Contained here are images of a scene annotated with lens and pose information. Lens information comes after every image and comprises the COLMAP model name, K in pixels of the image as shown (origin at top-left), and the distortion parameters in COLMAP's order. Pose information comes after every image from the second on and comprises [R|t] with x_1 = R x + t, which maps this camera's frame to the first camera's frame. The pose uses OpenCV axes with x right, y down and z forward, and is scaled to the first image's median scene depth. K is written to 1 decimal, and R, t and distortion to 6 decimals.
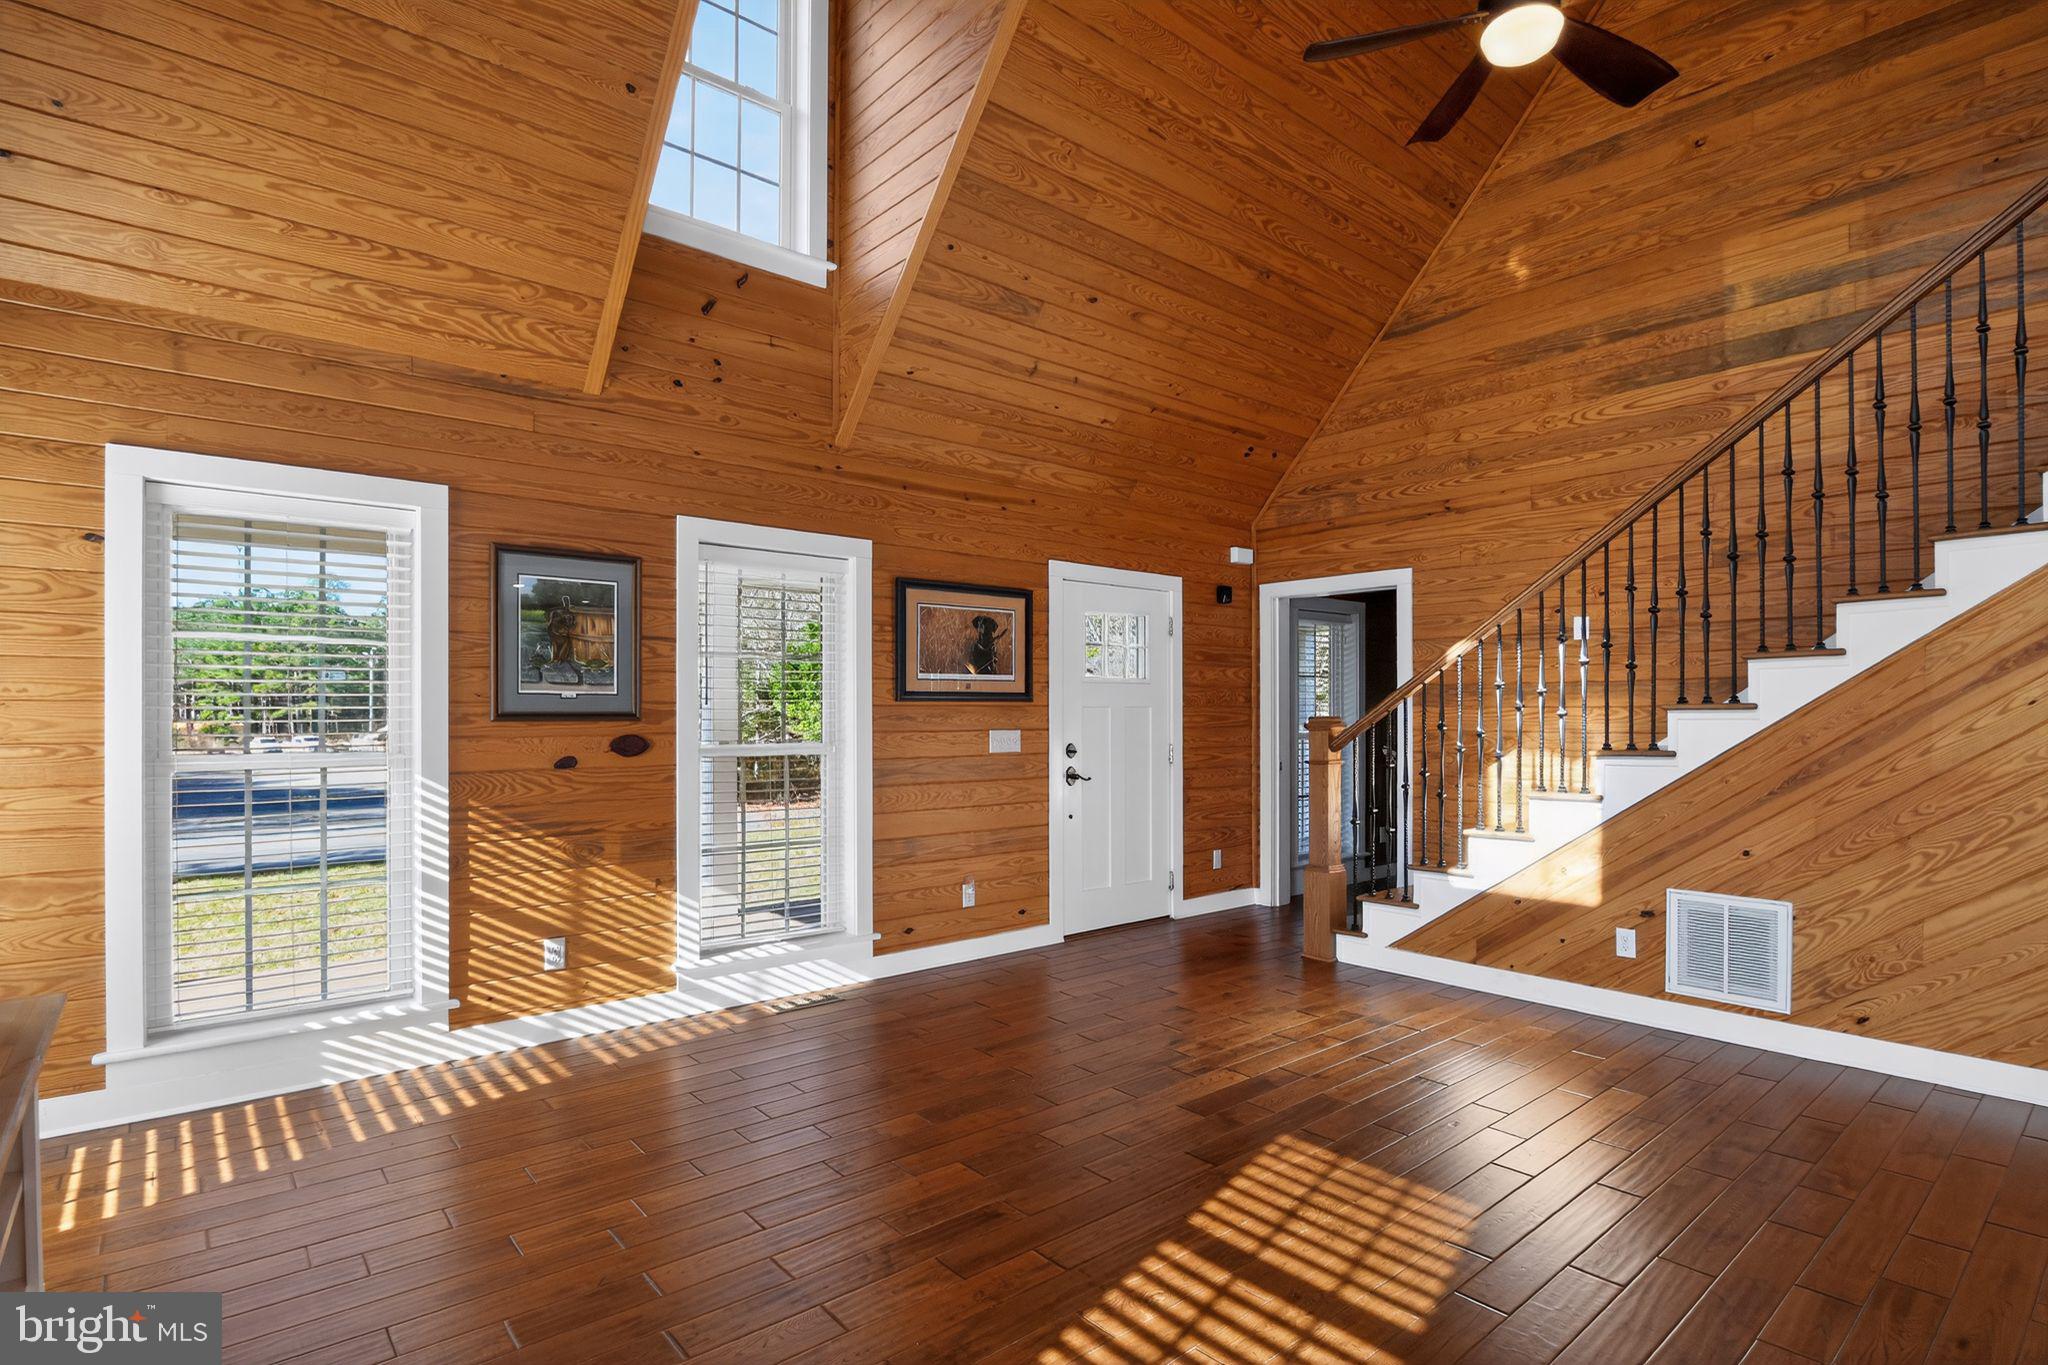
lens RADIAL K [[1017.2, 0, 1036.1], [0, 1017.2, 719.4], [0, 0, 1]] dist [-0.018451, 0.000163]
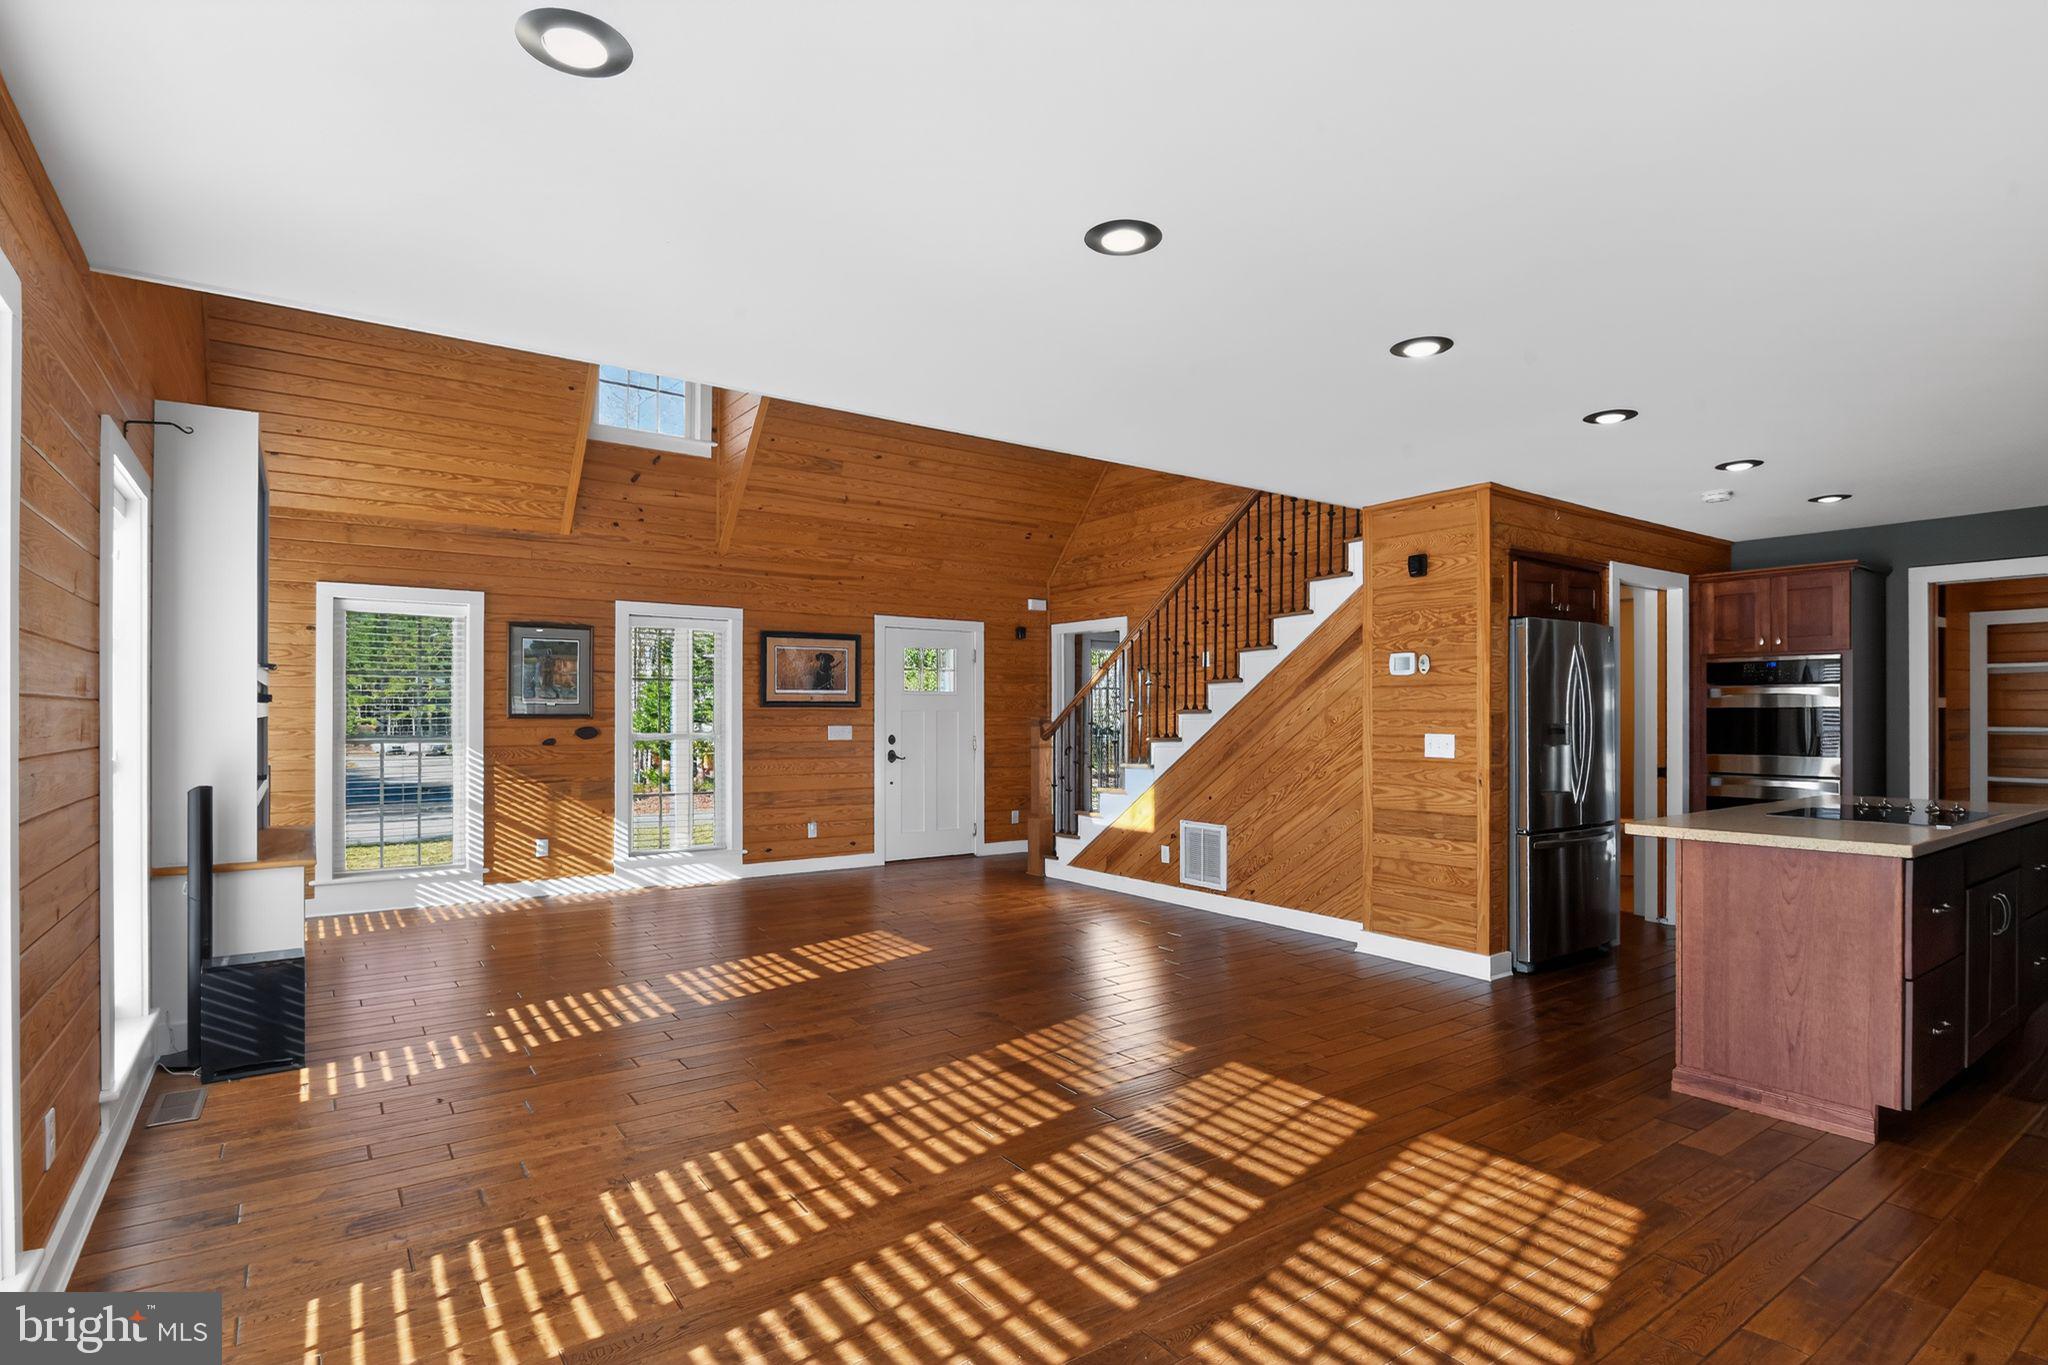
lens RADIAL K [[1017.2, 0, 1039.3], [0, 1017.2, 718.5], [0, 0, 1]] dist [-0.018451, 0.000163]
pose [[0.996552, 0.001622, -0.082954, 0.533226], [-0.001932, 0.999991, -0.003654, 0.006042], [0.082948, 0.003801, 0.996547, -0.694876]]
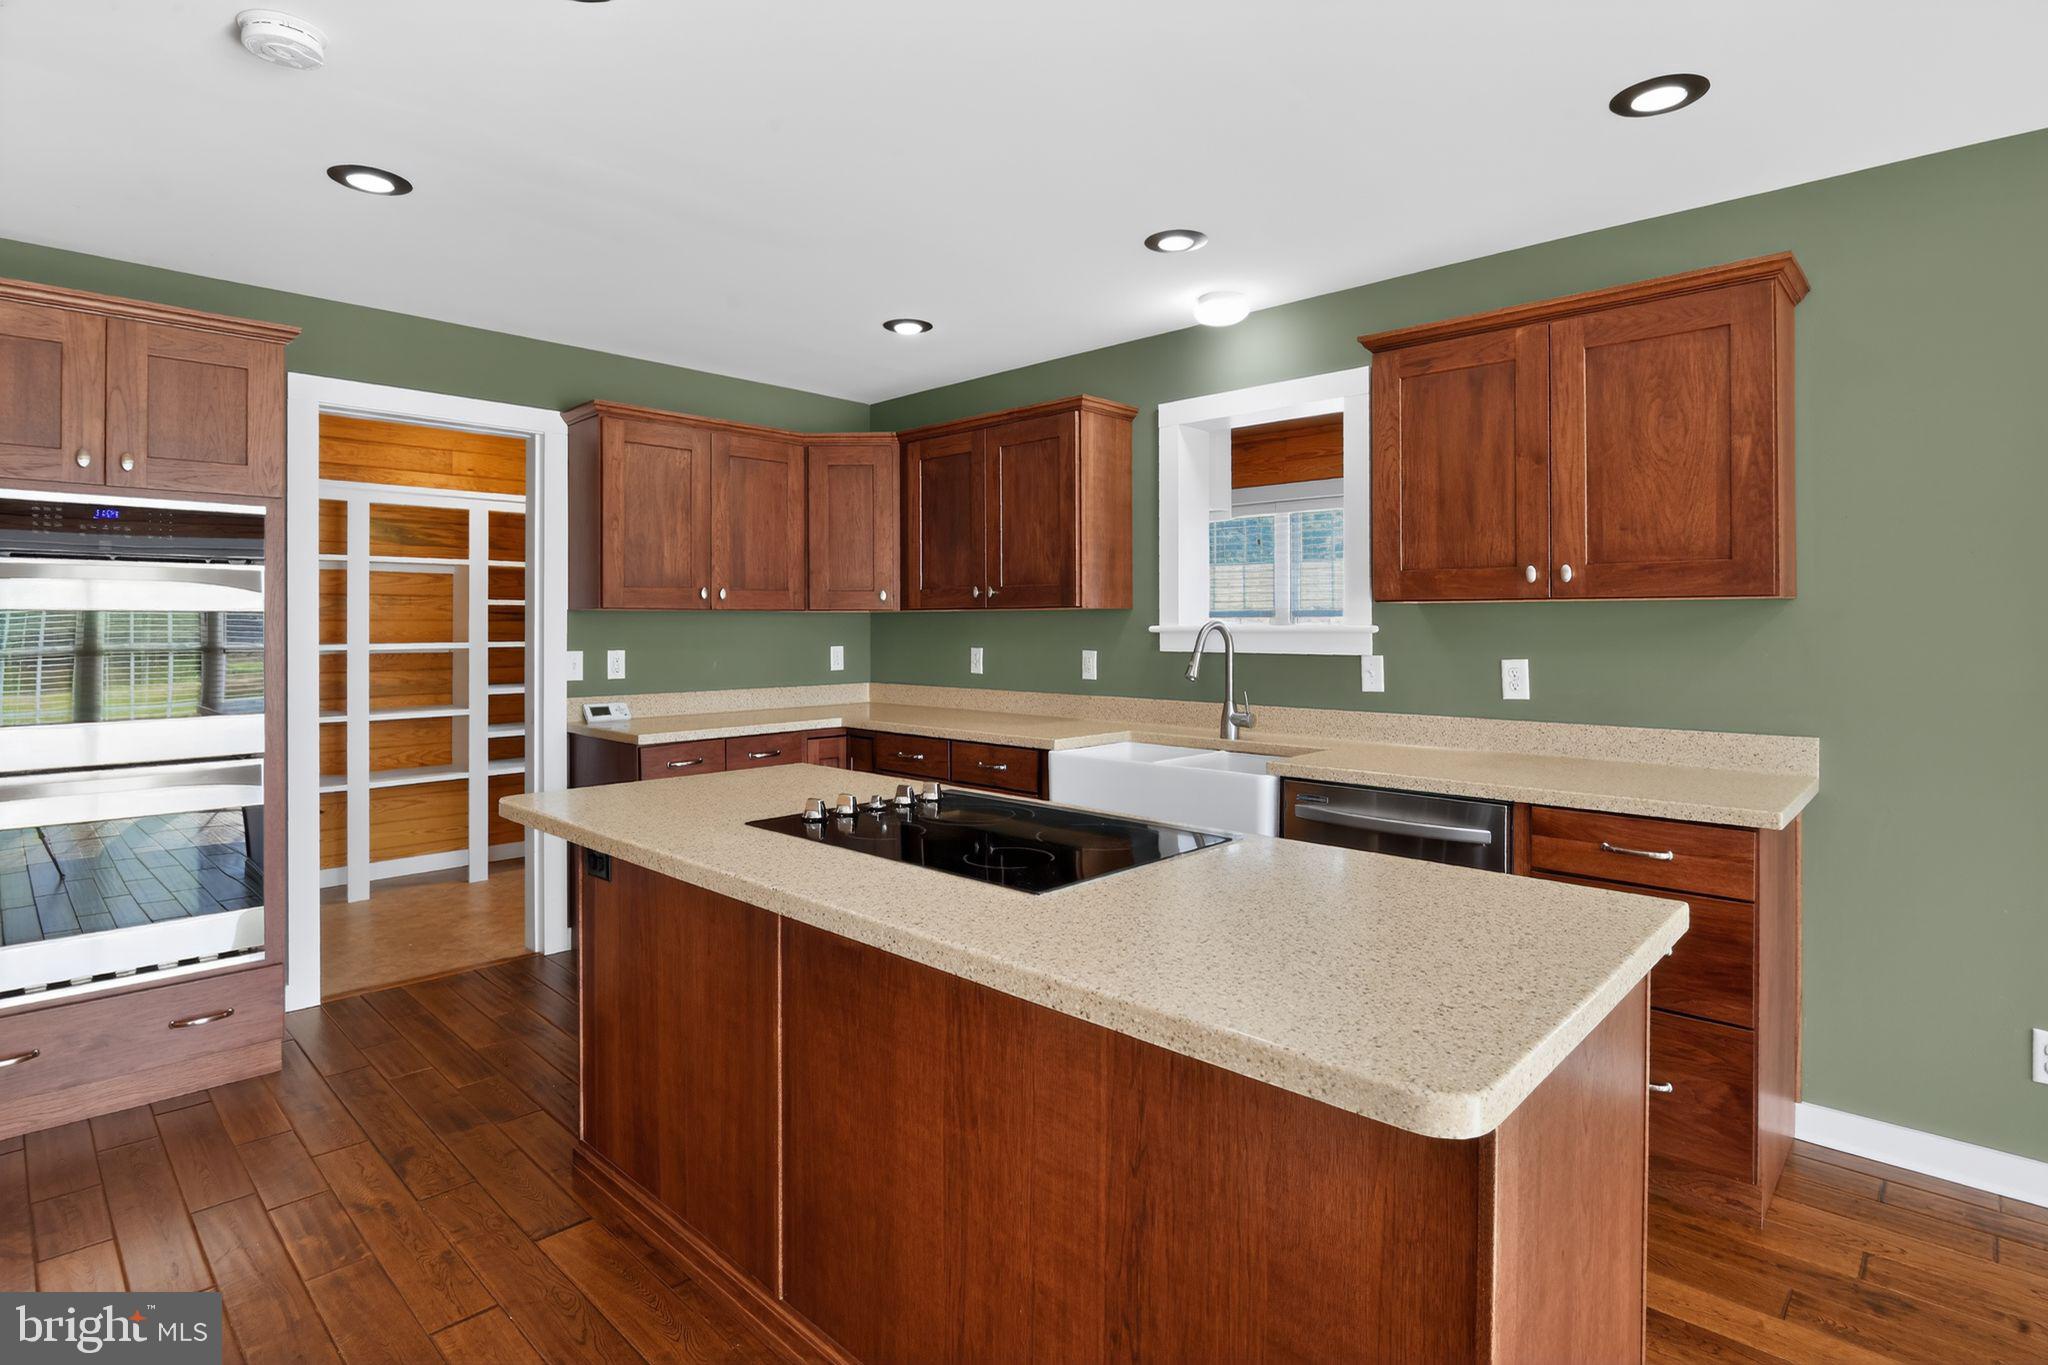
lens RADIAL K [[1017.2, 0, 1025.4], [0, 1017.2, 617.7], [0, 0, 1]] dist [-0.018451, 0.000163]
pose [[-0.099338, 0.007560, 0.995025, 0.772531], [0.009187, 0.999935, -0.006680, -0.004156], [-0.995011, 0.008478, -0.099401, 0.318756]]
